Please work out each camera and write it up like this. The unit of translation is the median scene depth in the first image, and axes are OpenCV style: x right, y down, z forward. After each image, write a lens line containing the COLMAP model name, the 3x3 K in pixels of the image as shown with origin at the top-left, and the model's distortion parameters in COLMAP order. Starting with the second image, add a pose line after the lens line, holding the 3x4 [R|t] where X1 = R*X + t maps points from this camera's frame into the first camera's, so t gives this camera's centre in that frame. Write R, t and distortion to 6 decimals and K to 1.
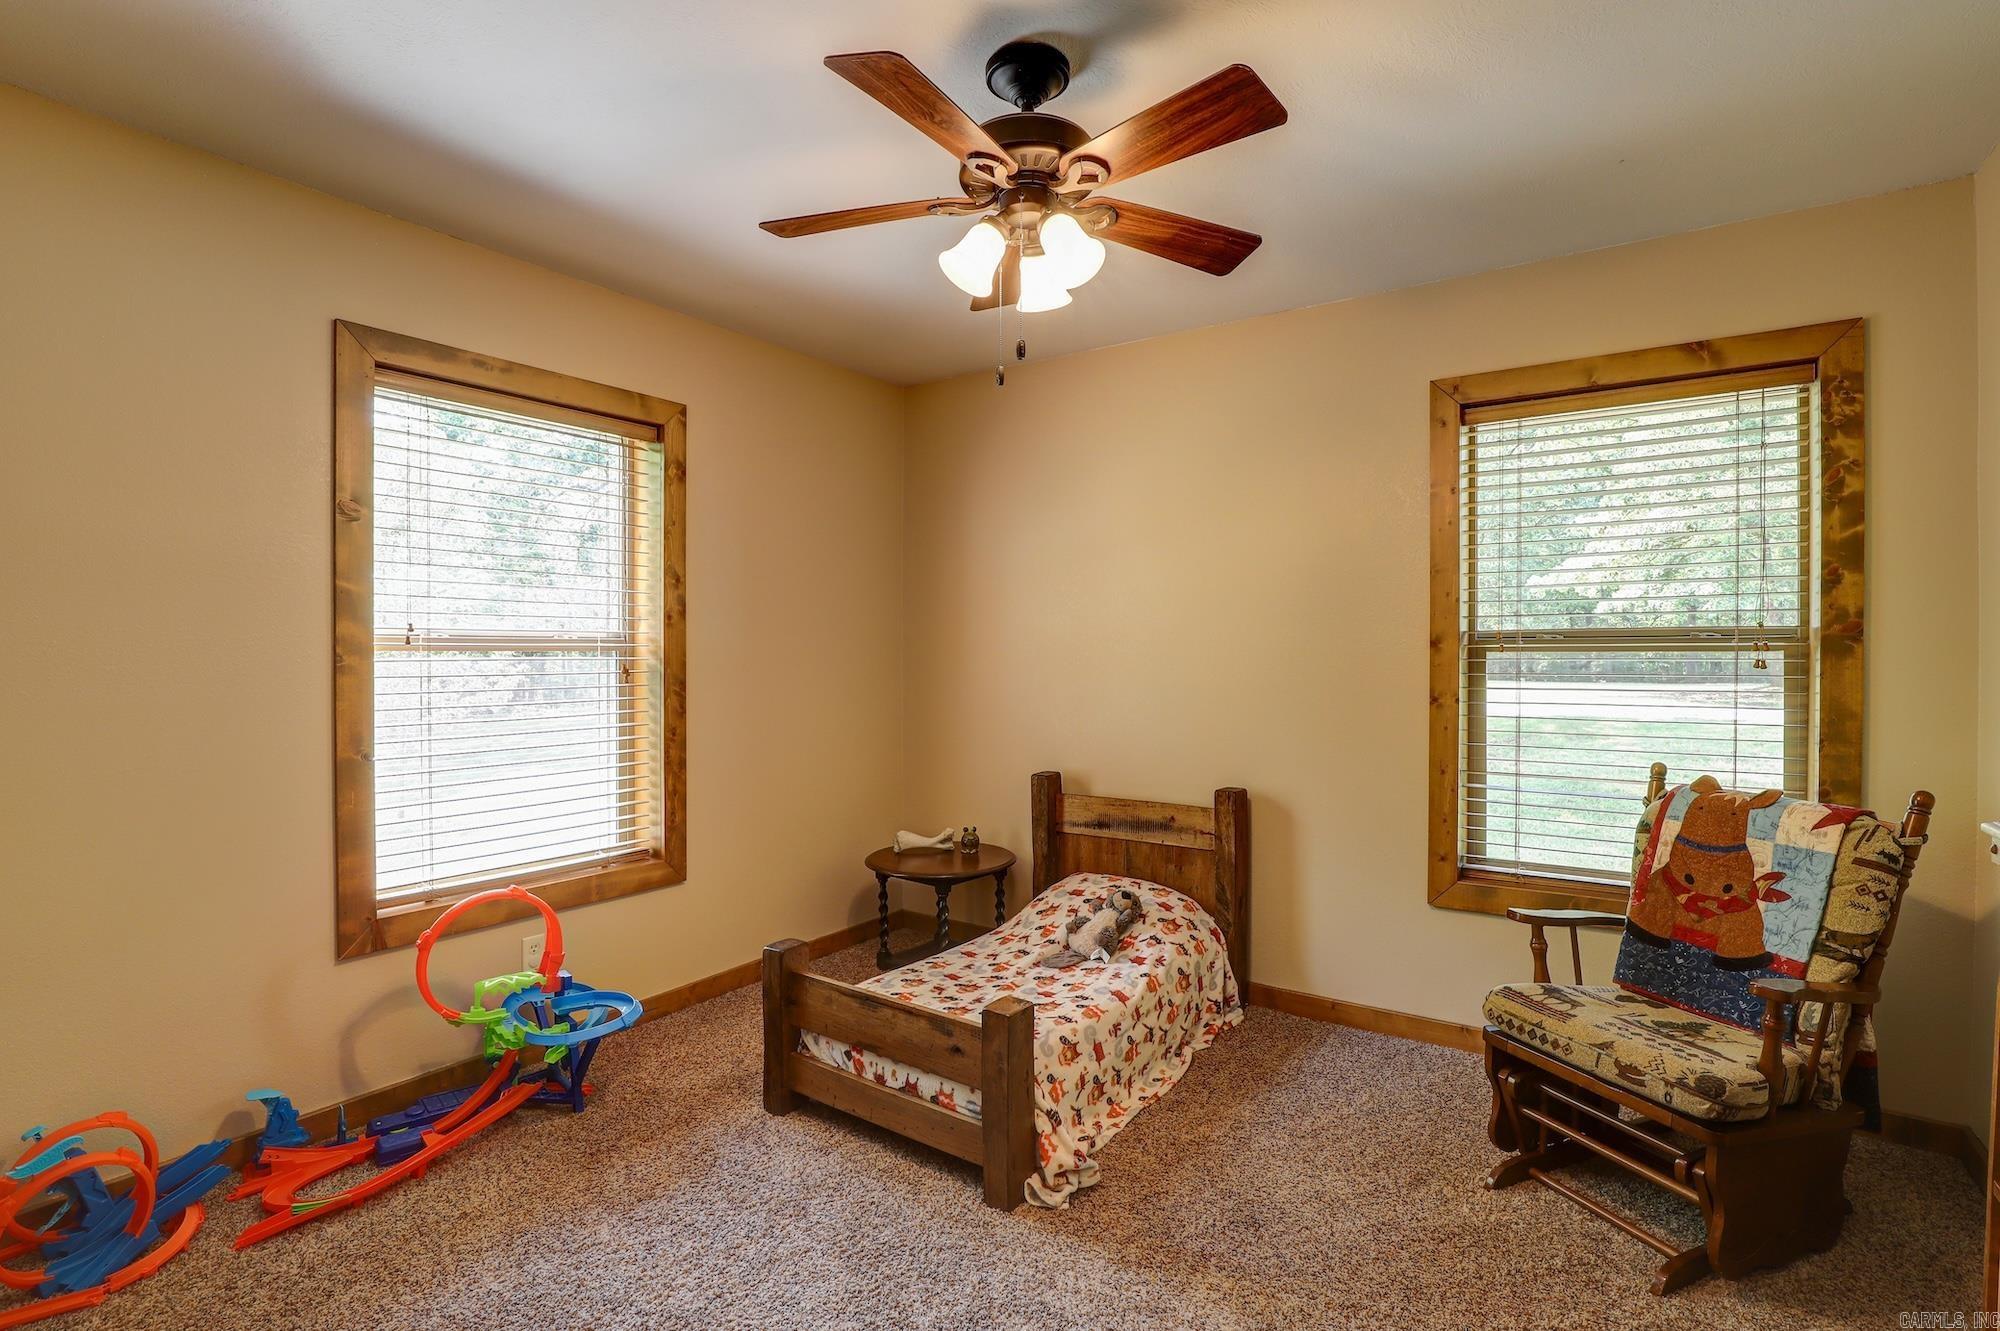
lens RADIAL K [[941.4, 0, 998.9], [0, 941.4, 662.4], [0, 0, 1]] dist [-0.036716, 0.008429]
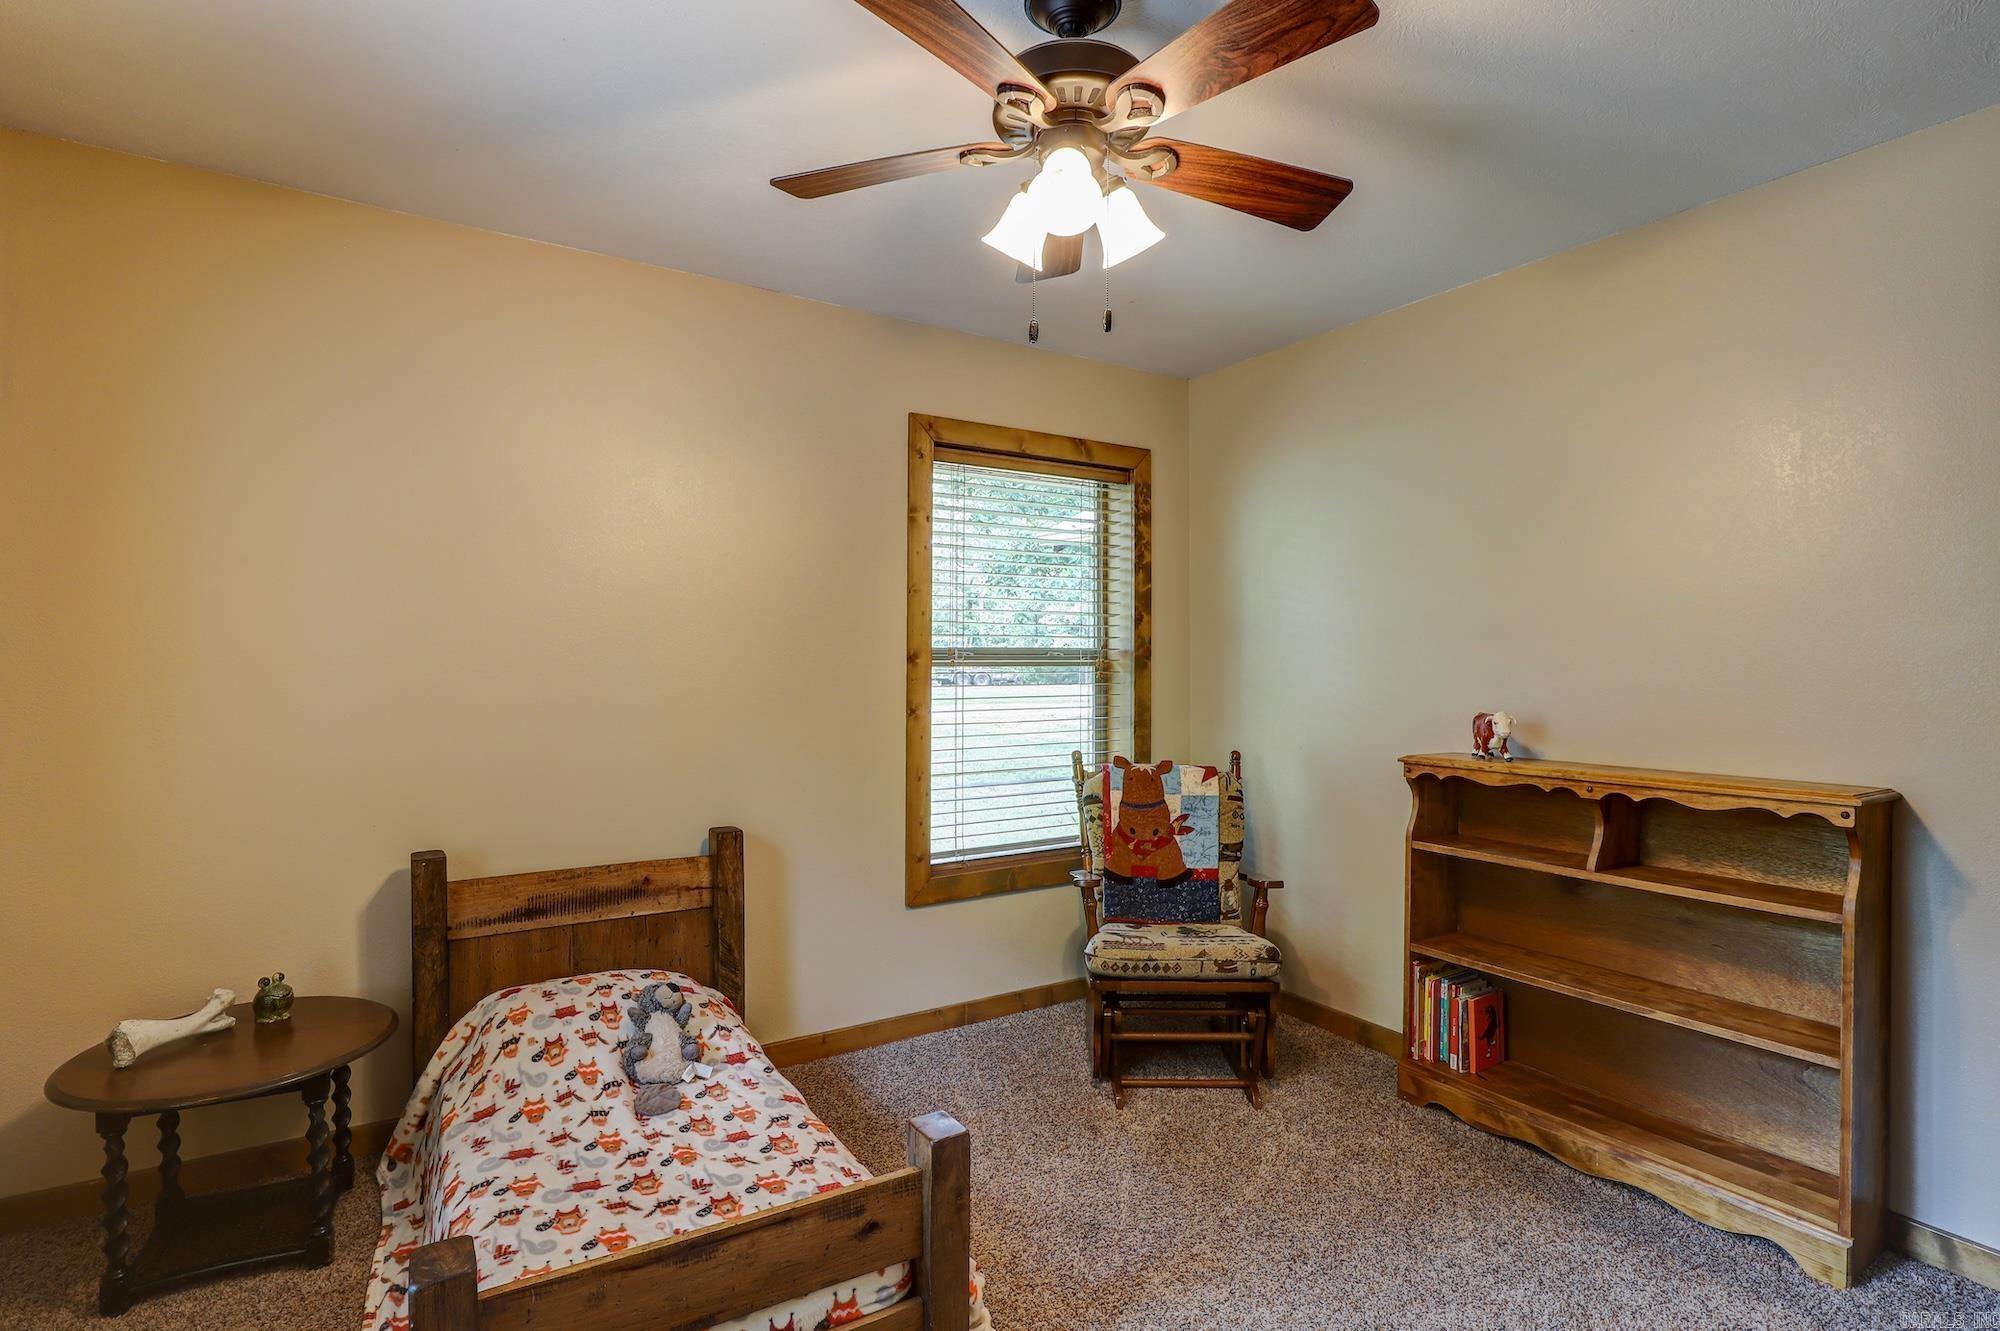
lens RADIAL K [[1004.7, 0, 997.3], [0, 1004.7, 655.2], [0, 0, 1]] dist [-0.030476, 0.000521]
pose [[0.366117, 0.006465, 0.930546, -0.585246], [0.008565, 0.999910, -0.010317, -0.012314], [-0.930529, 0.011747, 0.366029, 0.508785]]
